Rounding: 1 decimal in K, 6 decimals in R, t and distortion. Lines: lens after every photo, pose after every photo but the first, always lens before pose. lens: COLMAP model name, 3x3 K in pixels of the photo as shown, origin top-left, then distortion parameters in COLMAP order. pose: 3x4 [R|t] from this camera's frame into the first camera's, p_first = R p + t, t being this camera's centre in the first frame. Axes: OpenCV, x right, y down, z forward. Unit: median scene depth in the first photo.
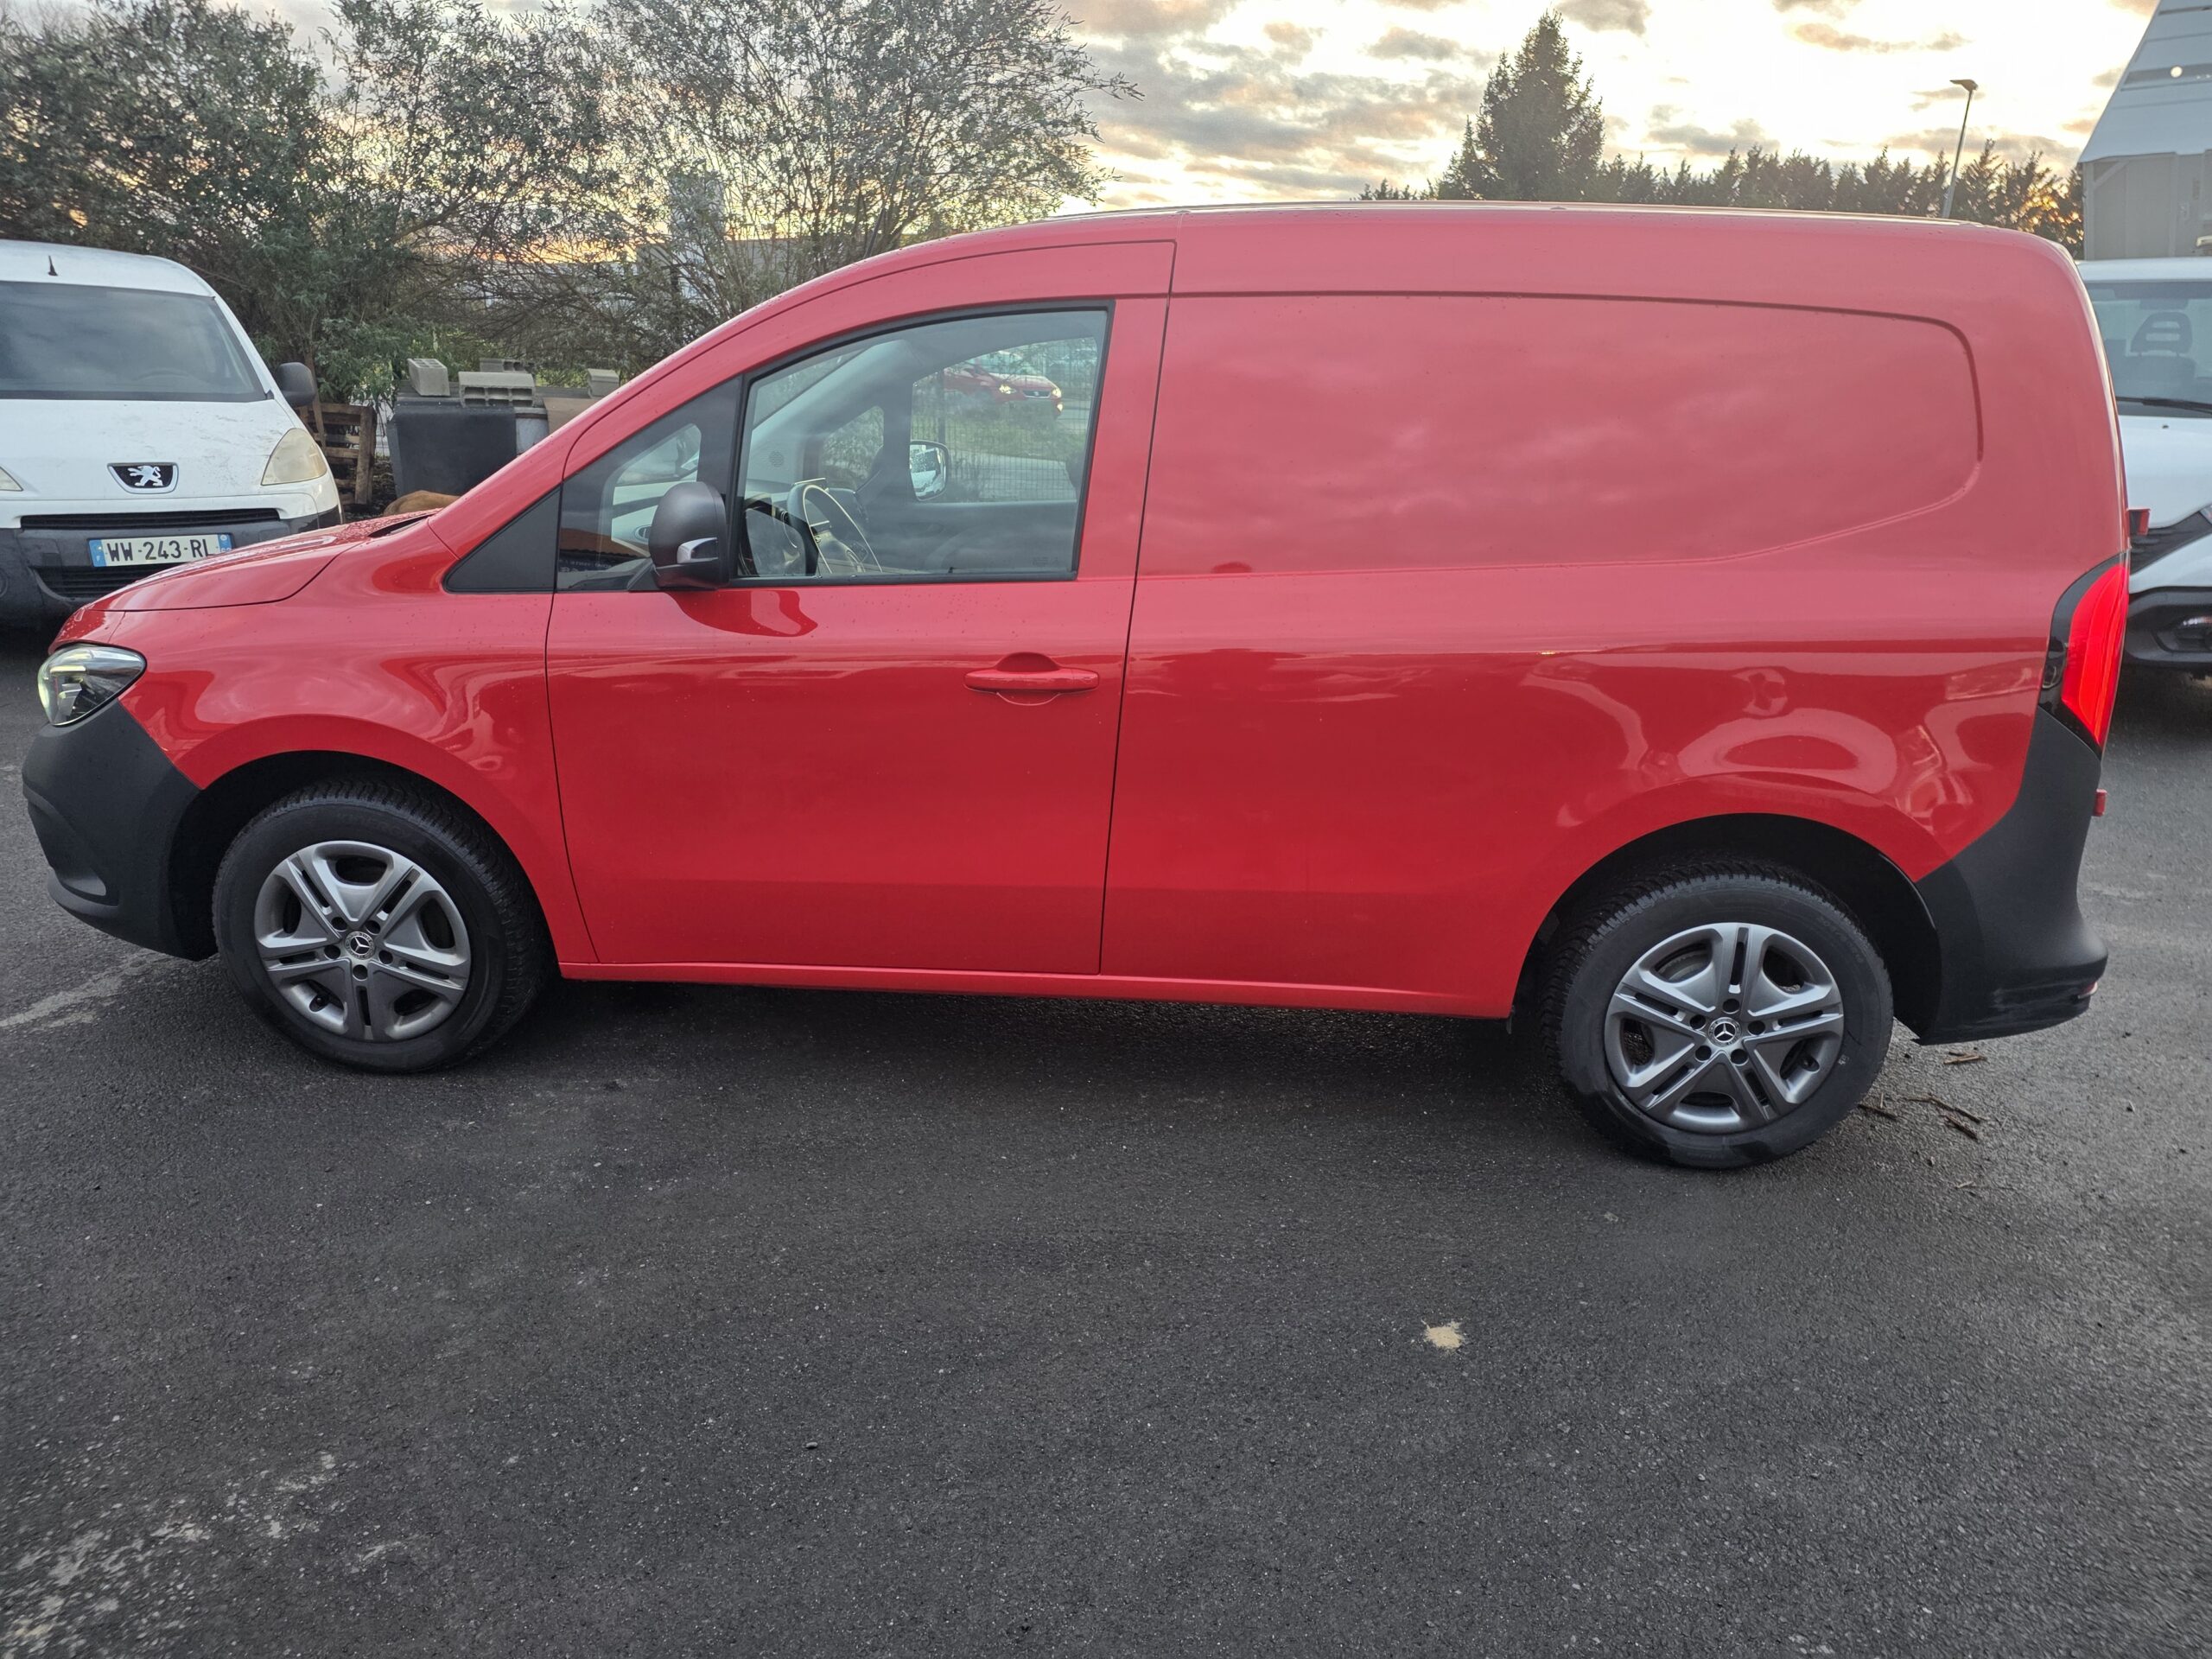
lens RADIAL K [[1484.9, 0, 1107.5], [0, 1484.9, 835.8], [0, 0, 1]] dist [0.036298, -0.004238]
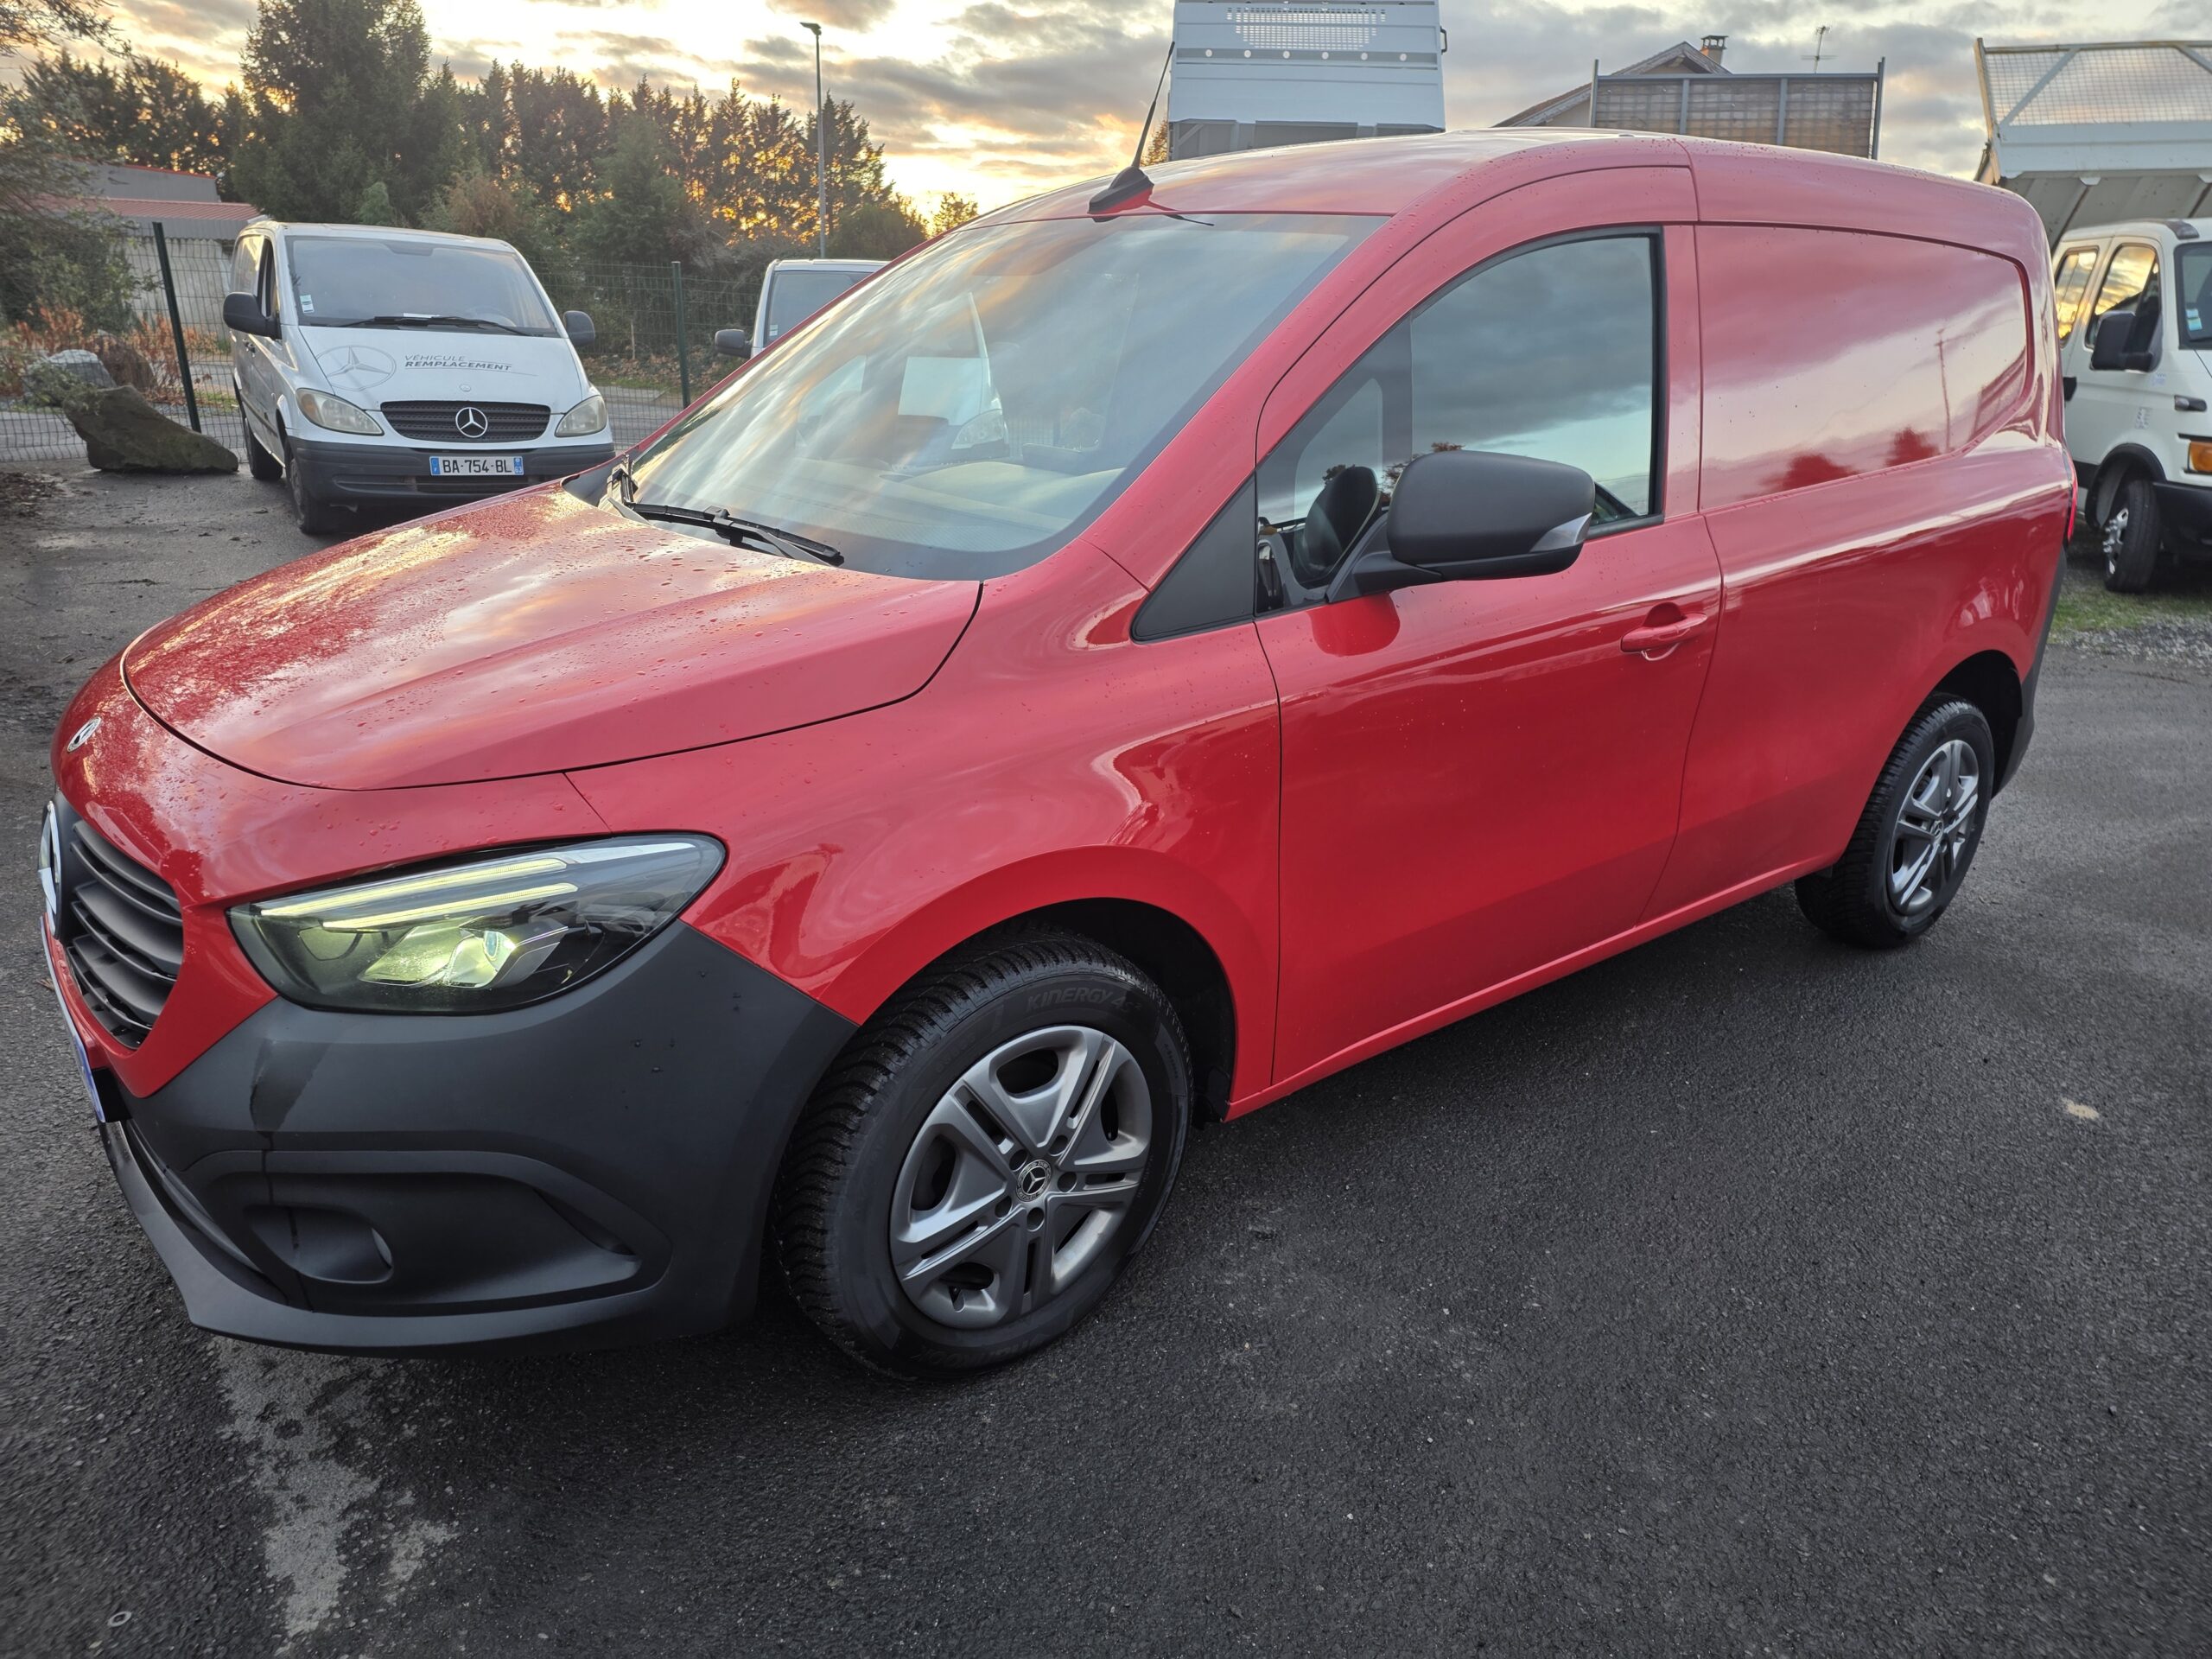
lens RADIAL K [[1484.9, 0, 1103.9], [0, 1484.9, 831.7], [0, 0, 1]] dist [0.036298, -0.004238]
pose [[0.737254, -0.233217, 0.634087, -0.911275], [0.204094, 0.971564, 0.120041, -0.162180], [-0.644052, 0.040912, 0.763887, 0.483477]]
